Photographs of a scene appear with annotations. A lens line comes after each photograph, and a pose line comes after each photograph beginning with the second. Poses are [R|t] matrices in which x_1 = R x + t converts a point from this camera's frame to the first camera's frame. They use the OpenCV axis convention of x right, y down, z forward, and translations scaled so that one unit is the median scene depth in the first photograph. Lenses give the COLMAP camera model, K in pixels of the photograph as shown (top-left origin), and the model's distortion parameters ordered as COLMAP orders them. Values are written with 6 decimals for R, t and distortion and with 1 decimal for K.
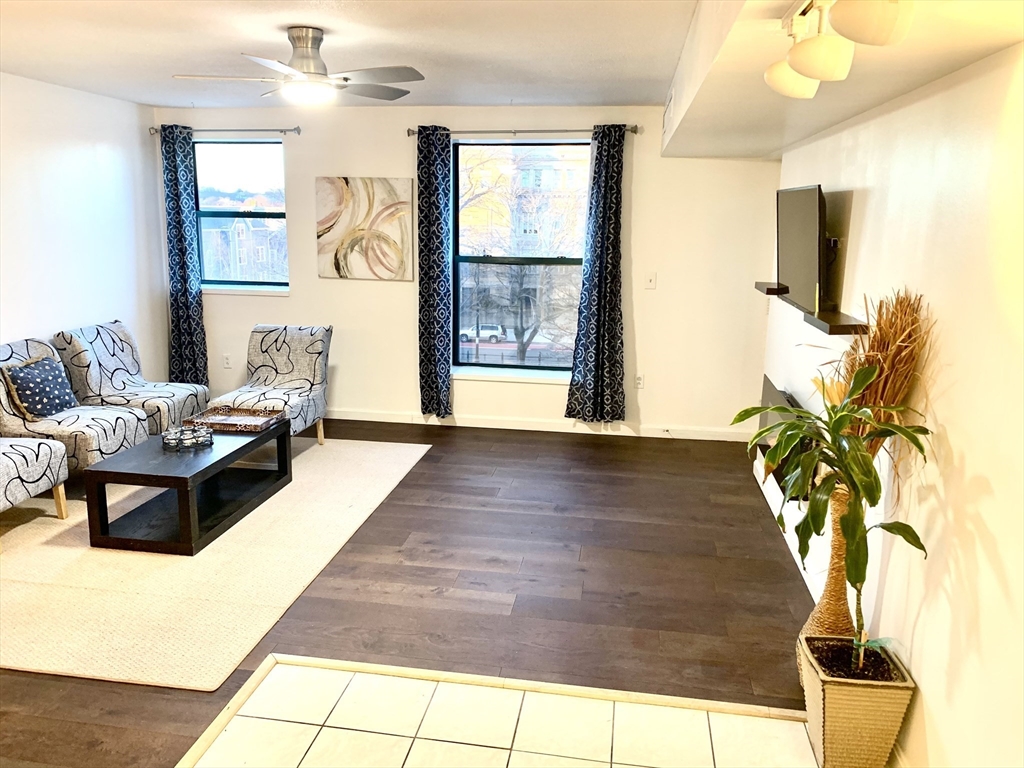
lens RADIAL K [[768.5, 0, 512.0], [0, 768.5, 384.0], [0, 0, 1]] dist [0.040182, -0.072510]
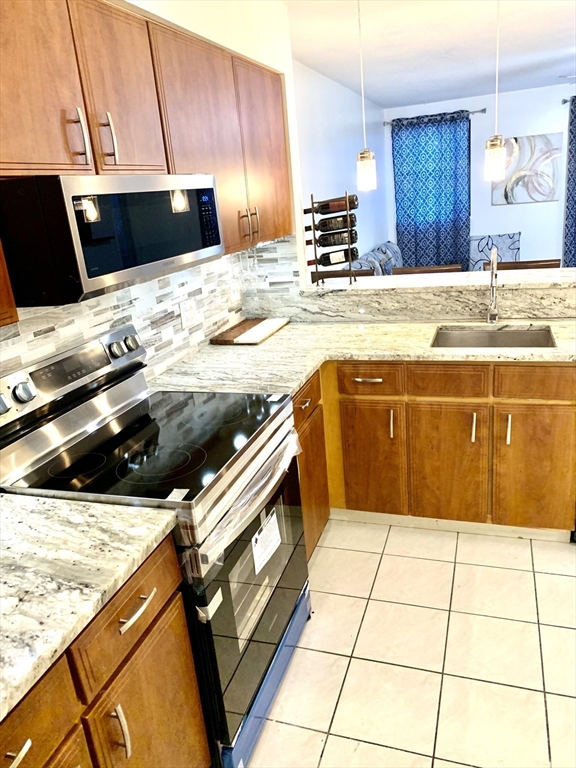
lens RADIAL K [[576.3, 0, 288.0], [0, 576.3, 384.0], [0, 0, 1]] dist [0.040182, -0.072510]
pose [[0.979557, -0.047588, -0.195458, -0.499712], [0.069592, 0.991788, 0.107298, 0.077473], [0.188747, -0.118706, 0.974825, -0.321859]]
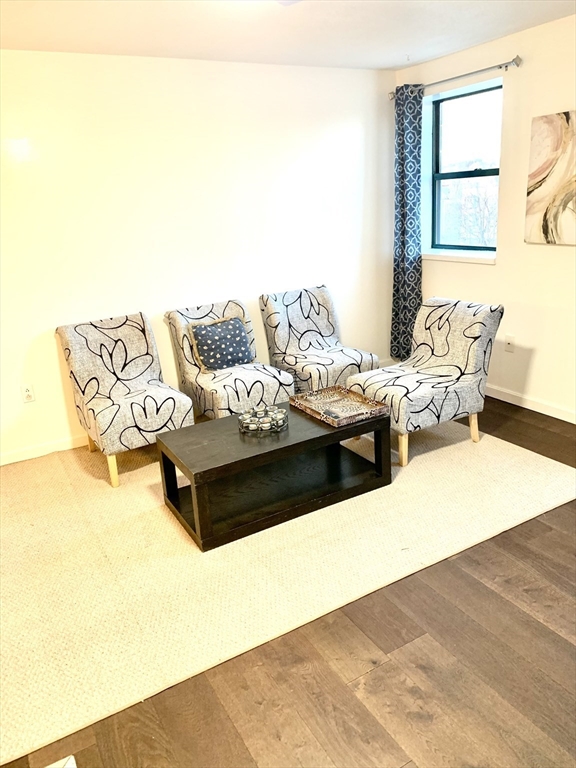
lens RADIAL K [[576.3, 0, 288.0], [0, 576.3, 384.0], [0, 0, 1]] dist [0.040182, -0.072510]
pose [[0.623339, 0.187430, -0.759157, 0.108663], [-0.093884, 0.981764, 0.165303, -0.075630], [0.776296, -0.031767, 0.629568, 0.442584]]
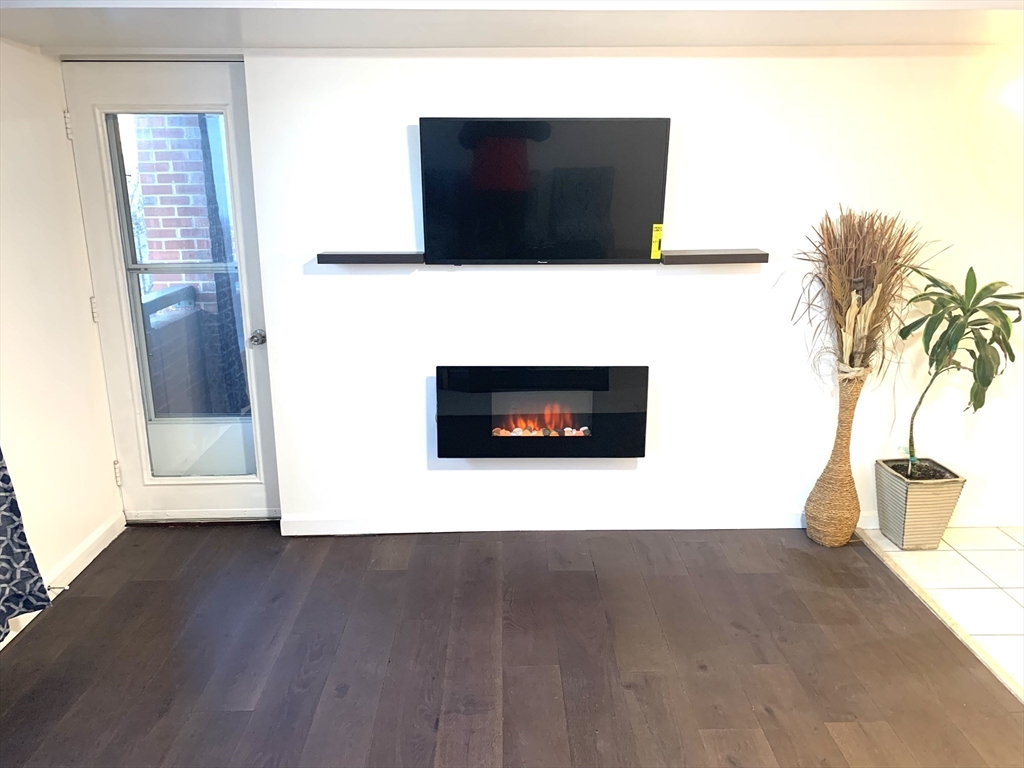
lens RADIAL K [[768.5, 0, 512.0], [0, 768.5, 384.0], [0, 0, 1]] dist [0.040182, -0.072510]
pose [[-0.175738, -0.258837, 0.949800, -0.318987], [0.212157, 0.932185, 0.293291, -0.159348], [-0.961304, 0.253049, -0.108907, 0.799523]]
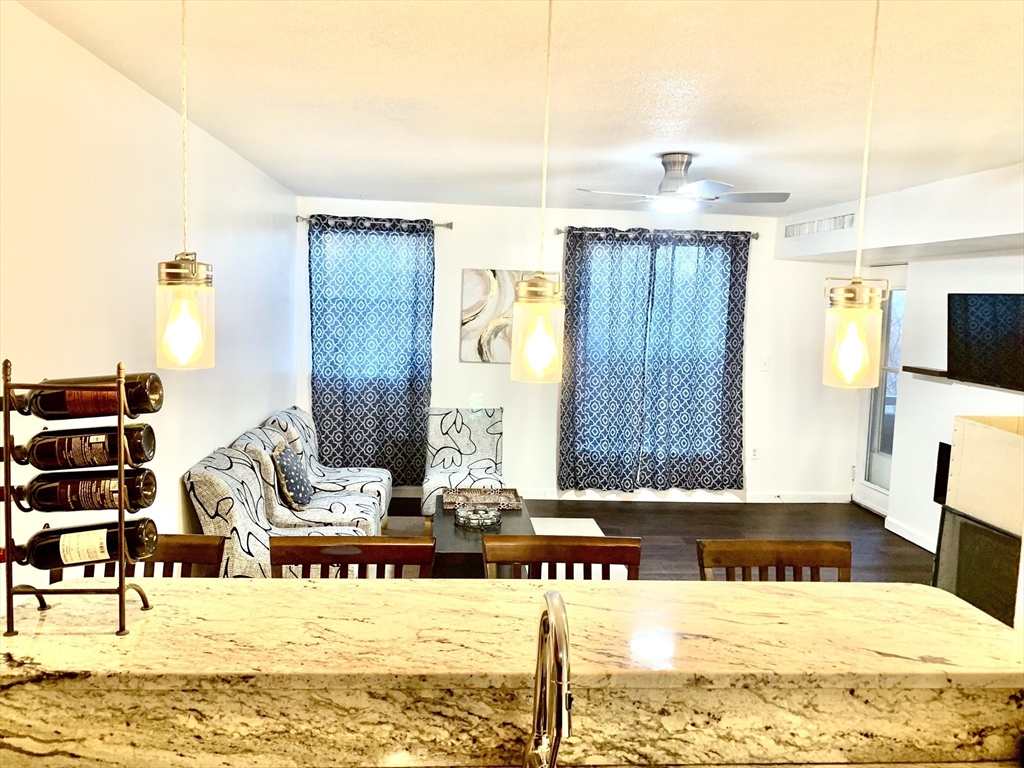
lens RADIAL K [[770.1, 0, 514.4], [0, 770.1, 372.6], [0, 0, 1]] dist [0.105217, -0.145349]
pose [[0.970522, -0.006632, 0.240920, -0.482939], [0.034559, 0.993121, -0.111879, -0.004542], [-0.238521, 0.116907, 0.964075, -0.029032]]
